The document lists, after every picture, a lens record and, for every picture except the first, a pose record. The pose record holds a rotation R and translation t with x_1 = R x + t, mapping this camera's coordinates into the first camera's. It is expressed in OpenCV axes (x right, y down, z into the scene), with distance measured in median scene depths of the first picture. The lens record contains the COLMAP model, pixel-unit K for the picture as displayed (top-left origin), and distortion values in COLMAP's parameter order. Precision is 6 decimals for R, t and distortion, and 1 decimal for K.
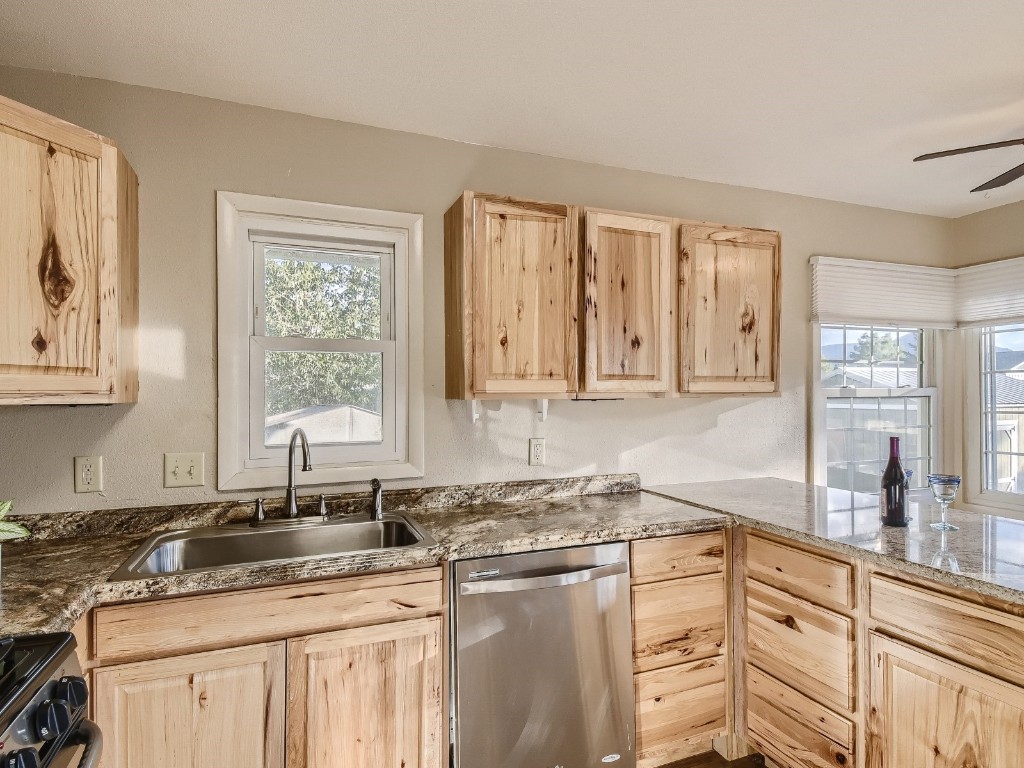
lens RADIAL K [[563.8, 0, 510.3], [0, 563.8, 393.3], [0, 0, 1]] dist [0.015405, -0.002137]
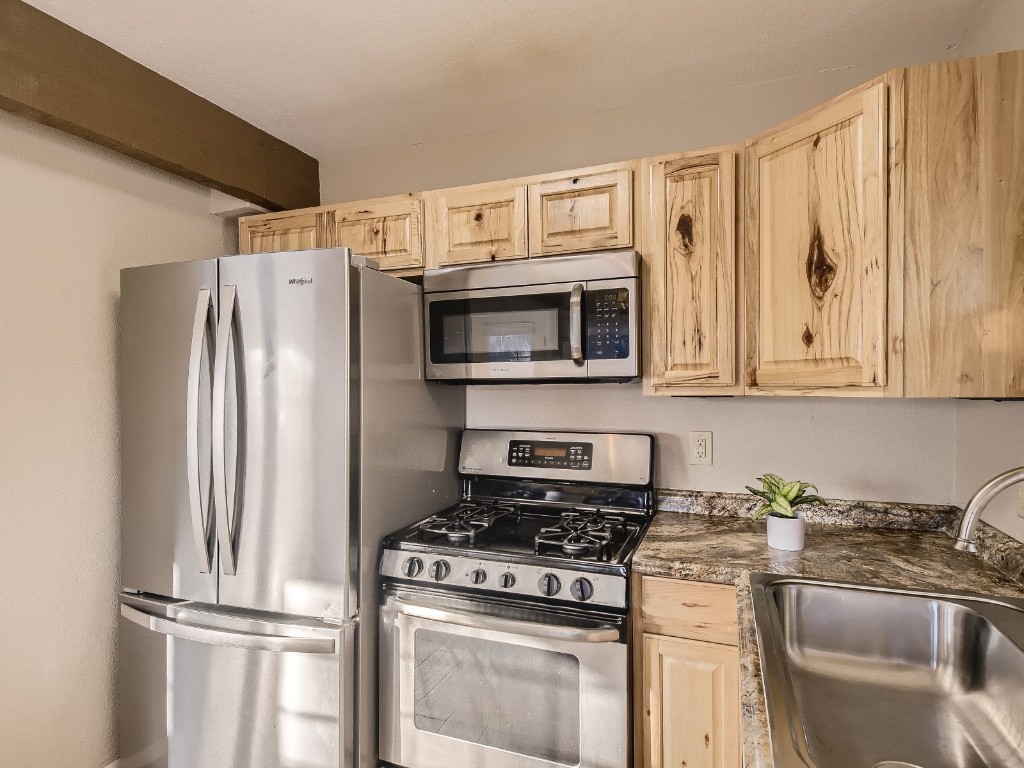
lens RADIAL K [[563.8, 0, 512.5], [0, 563.8, 385.6], [0, 0, 1]] dist [0.015405, -0.002137]
pose [[0.380970, -0.005580, -0.924571, -0.103134], [0.004948, 0.999980, -0.003996, 0.001909], [0.924574, -0.003052, 0.380989, 0.143881]]
